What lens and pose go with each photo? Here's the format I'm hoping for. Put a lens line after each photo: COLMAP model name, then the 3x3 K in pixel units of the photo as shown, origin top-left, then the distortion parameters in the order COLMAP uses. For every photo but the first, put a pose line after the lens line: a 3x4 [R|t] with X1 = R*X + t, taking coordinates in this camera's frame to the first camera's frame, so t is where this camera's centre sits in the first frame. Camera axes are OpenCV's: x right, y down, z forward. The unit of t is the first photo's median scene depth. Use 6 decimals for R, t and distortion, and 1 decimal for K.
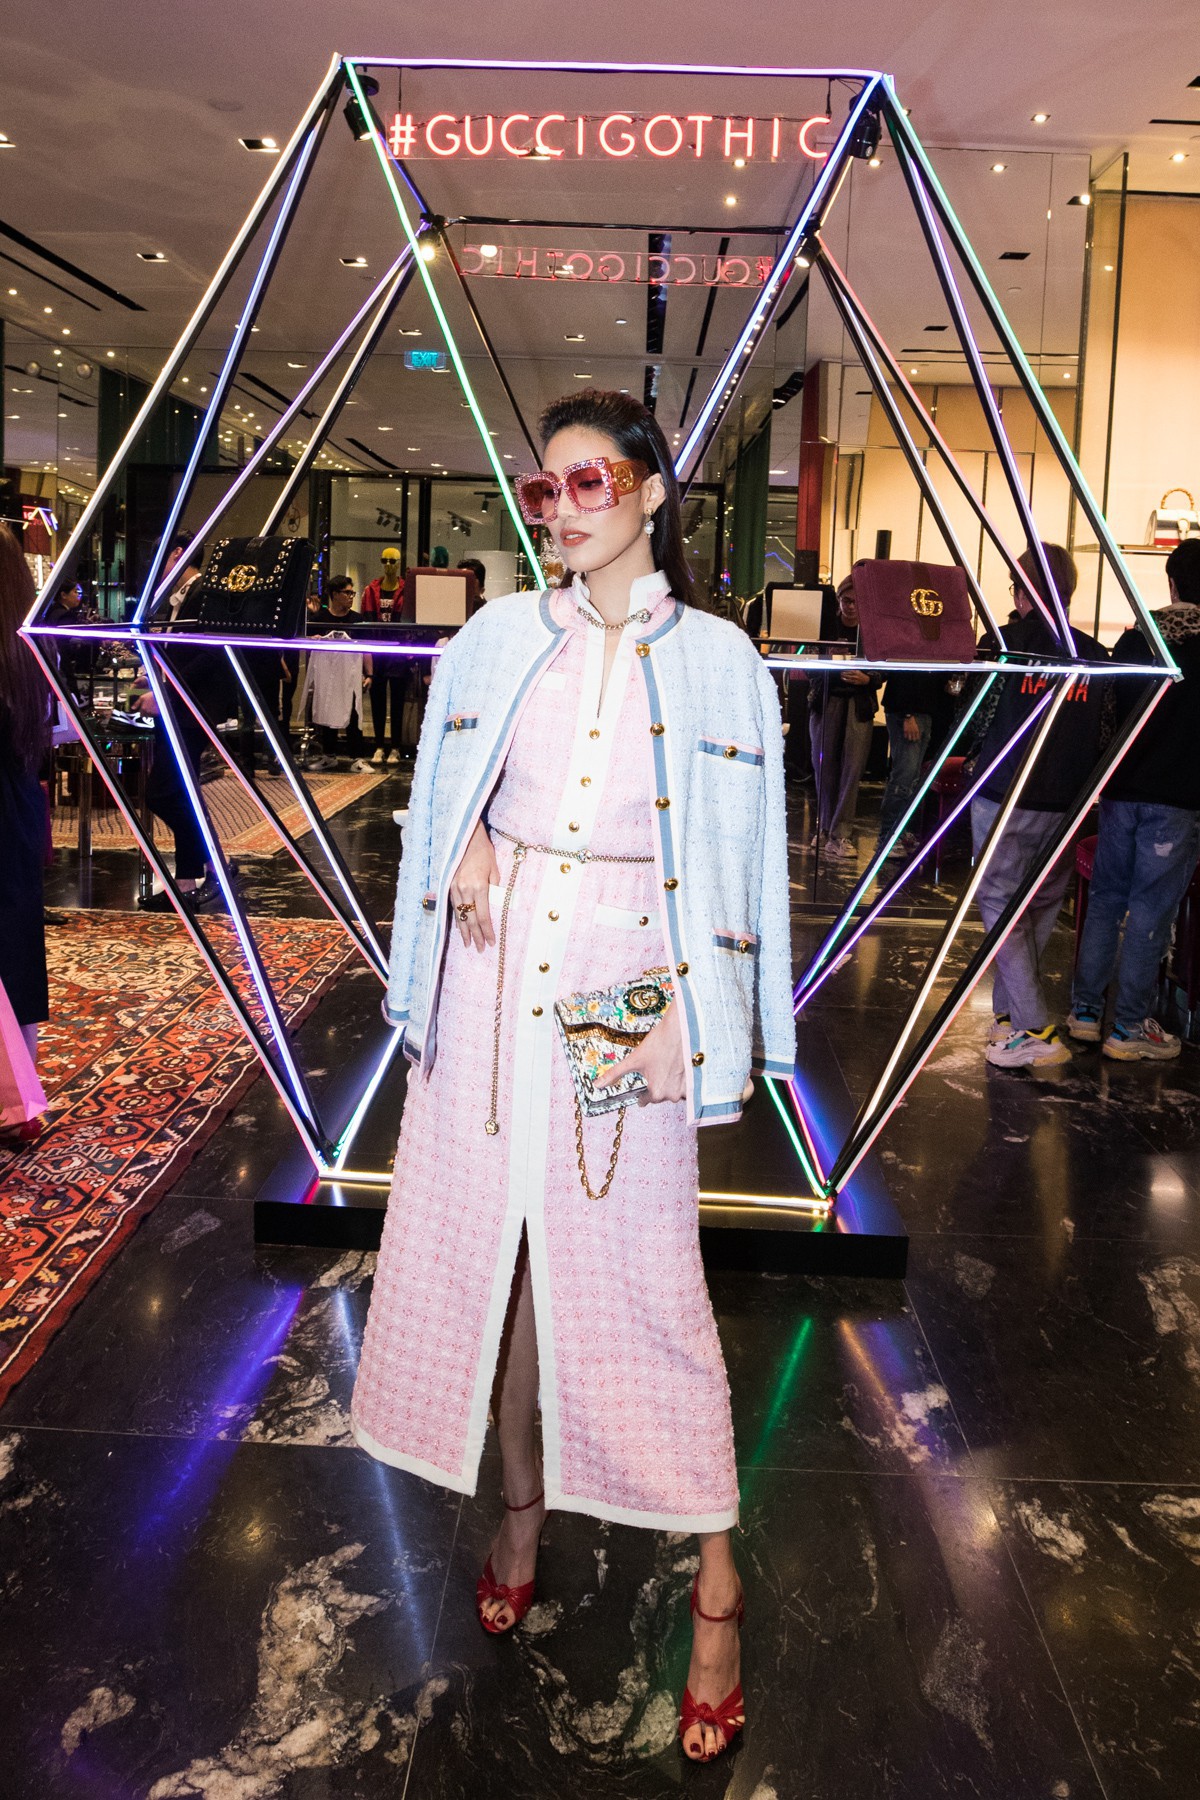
lens RADIAL K [[1188.4, 0, 615.8], [0, 1188.4, 718.0], [0, 0, 1]] dist [-0.041491, 0.011975]
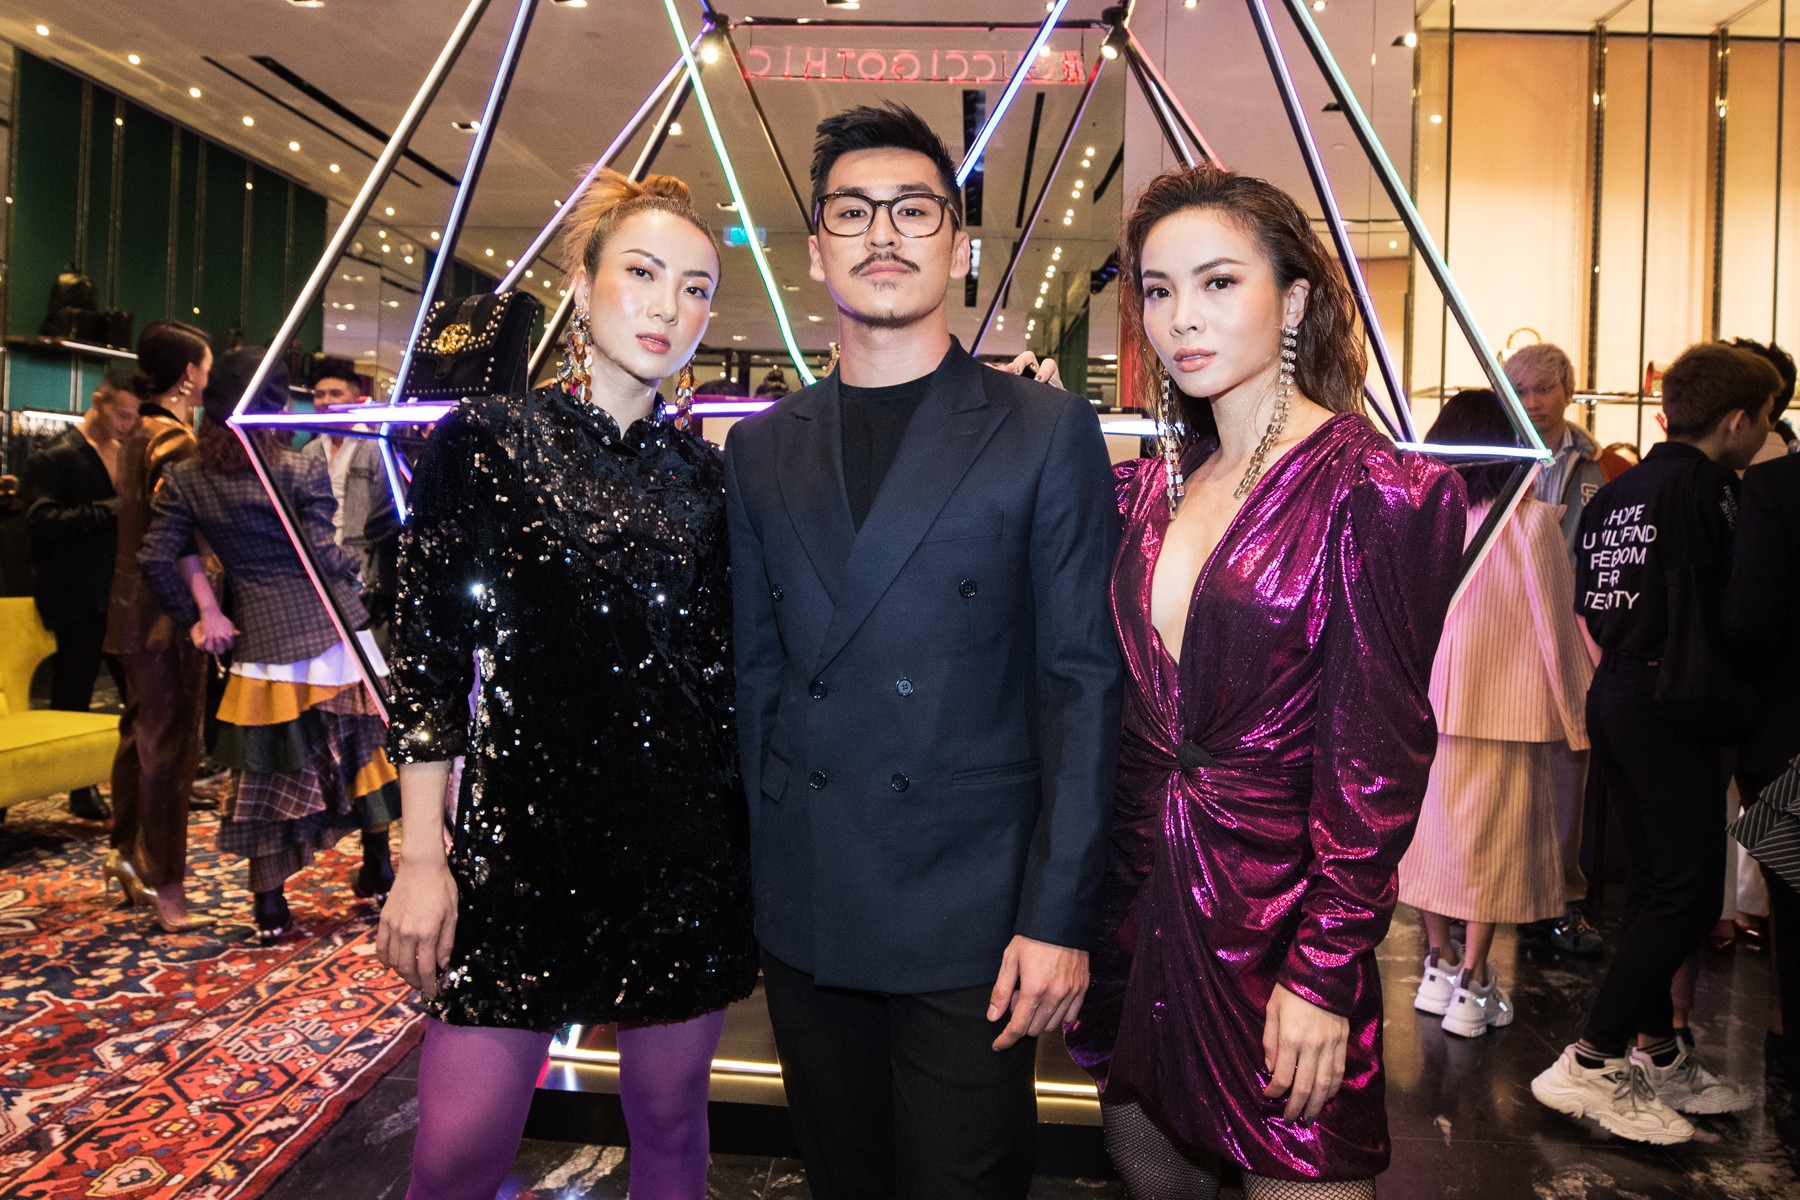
lens RADIAL K [[1188.4, 0, 906.7], [0, 1188.4, 514.6], [0, 0, 1]] dist [-0.041491, 0.011975]
pose [[0.999461, -0.005652, -0.032345, 0.030693], [0.002991, 0.996648, -0.081759, 0.063354], [0.032699, 0.081619, 0.996127, 0.119546]]
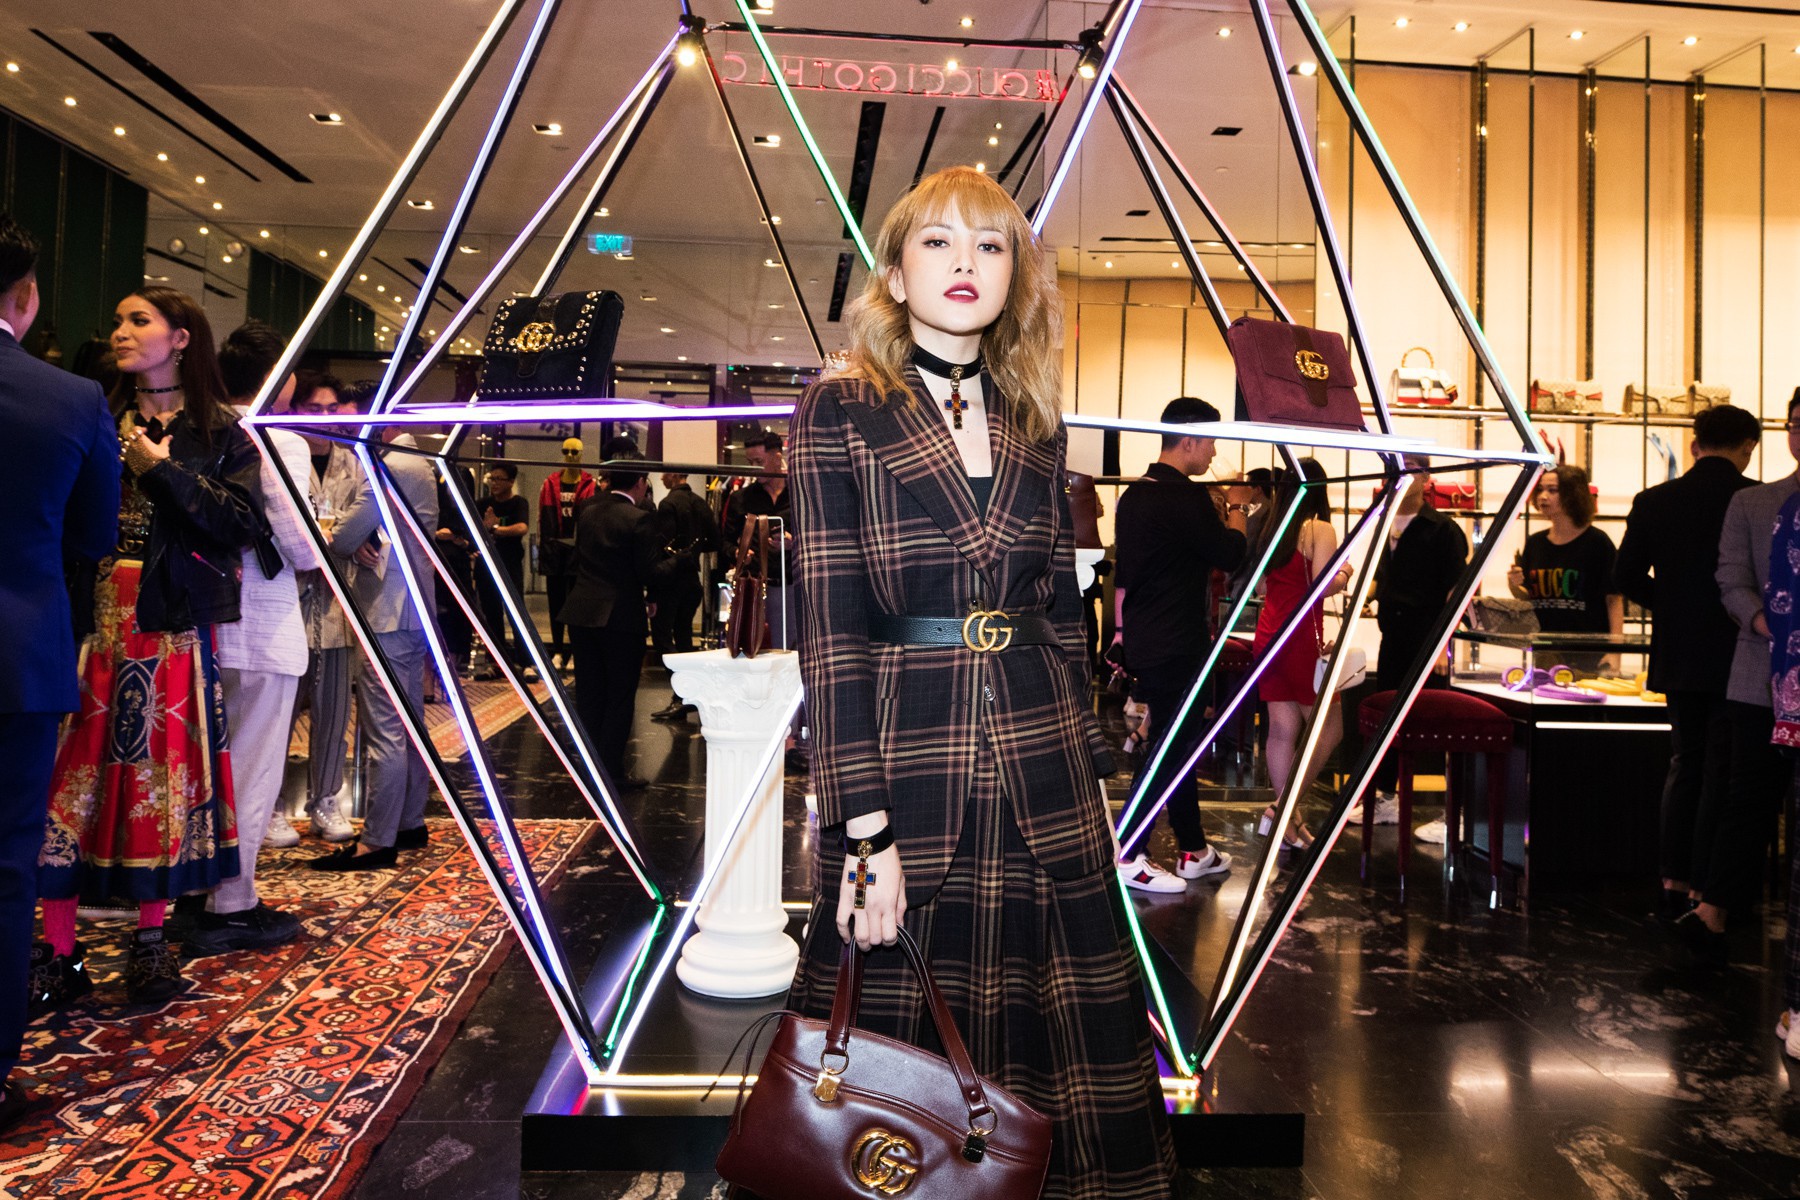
lens RADIAL K [[1231.3, 0, 901.8], [0, 1231.3, 500.9], [0, 0, 1]] dist [-0.025528, 0.015008]
pose [[0.995239, -0.009210, 0.097025, -0.112519], [0.019855, 0.993808, -0.109324, 0.077870], [-0.095417, 0.110730, 0.989259, 0.083895]]
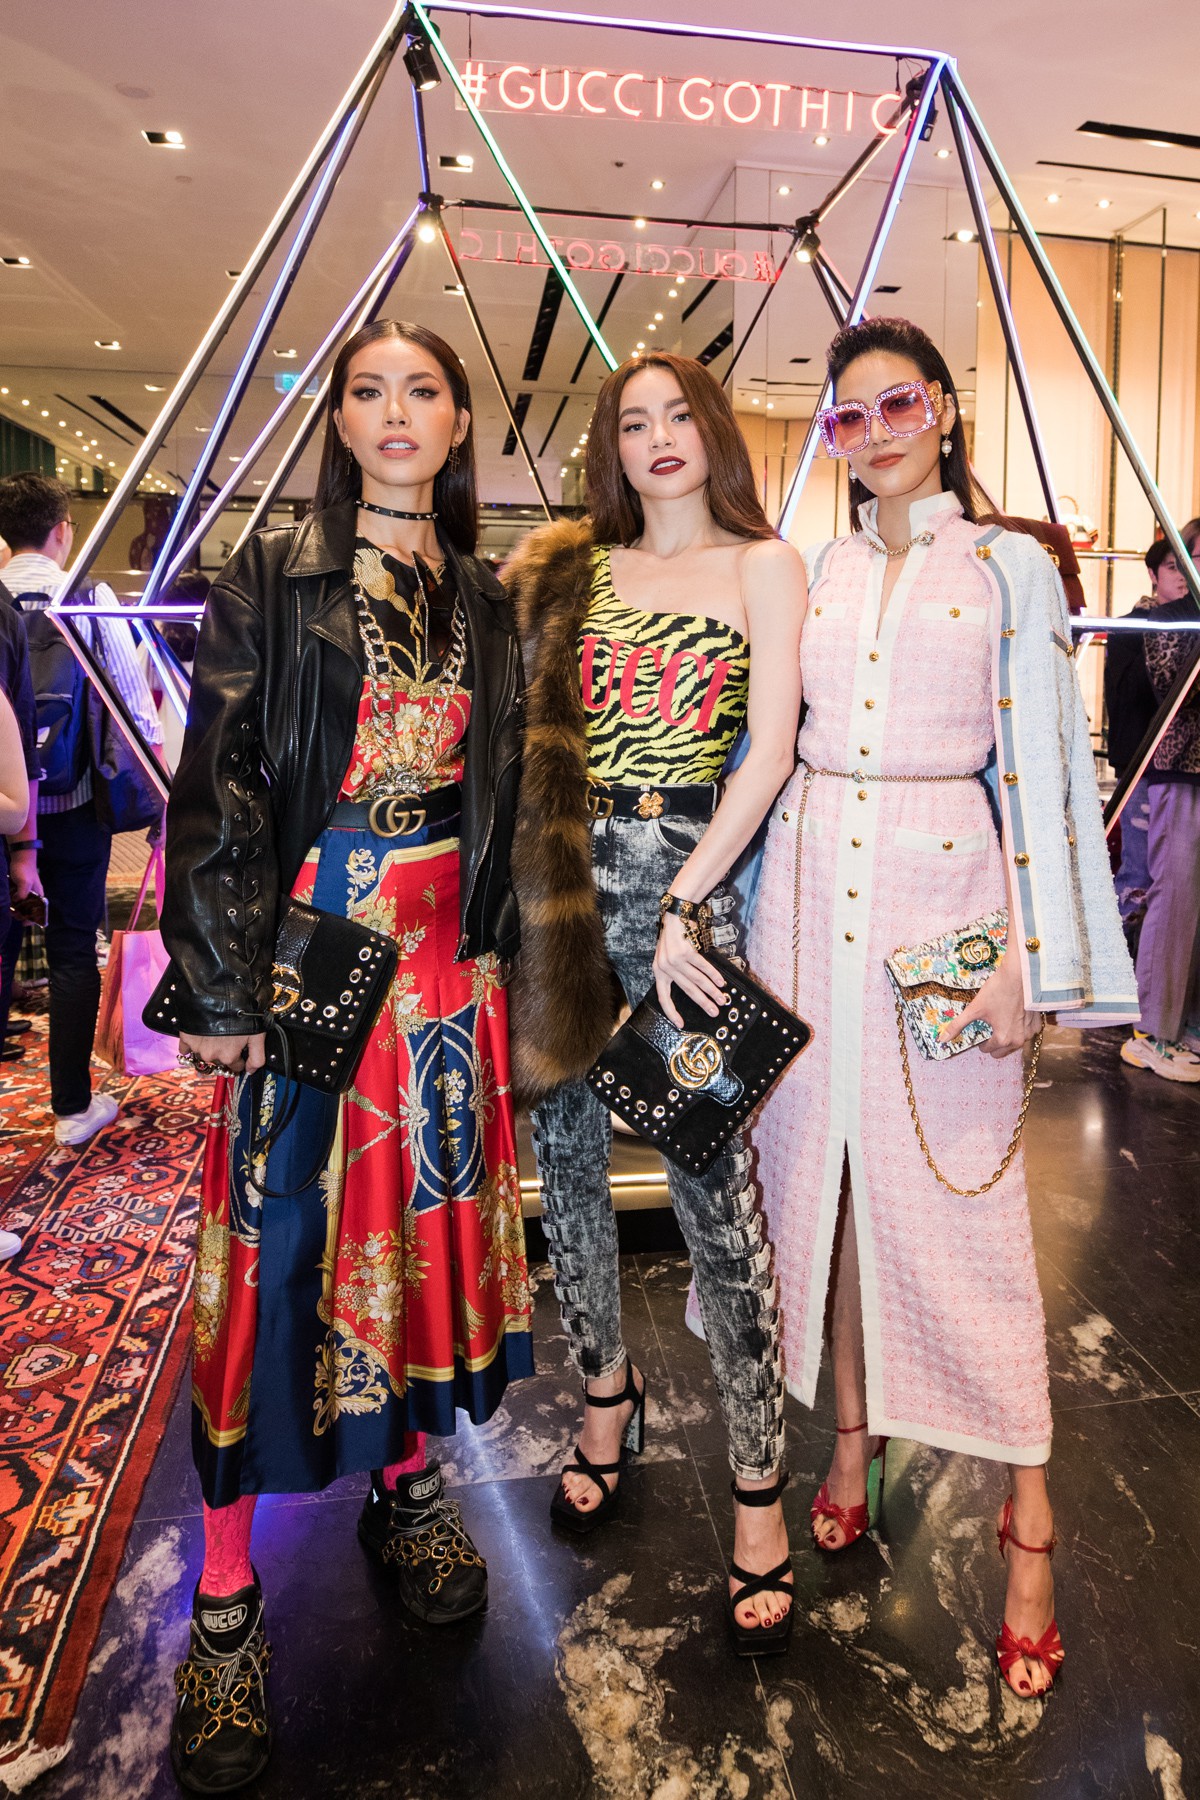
lens RADIAL K [[1130.9, 0, 690.5], [0, 1130.9, 724.0], [0, 0, 1]] dist [-0.038388, 0.011286]
pose [[0.978032, -0.040458, 0.204490, -0.192430], [0.043626, 0.998987, -0.011005, 0.034781], [-0.203837, 0.019685, 0.978807, 0.077909]]
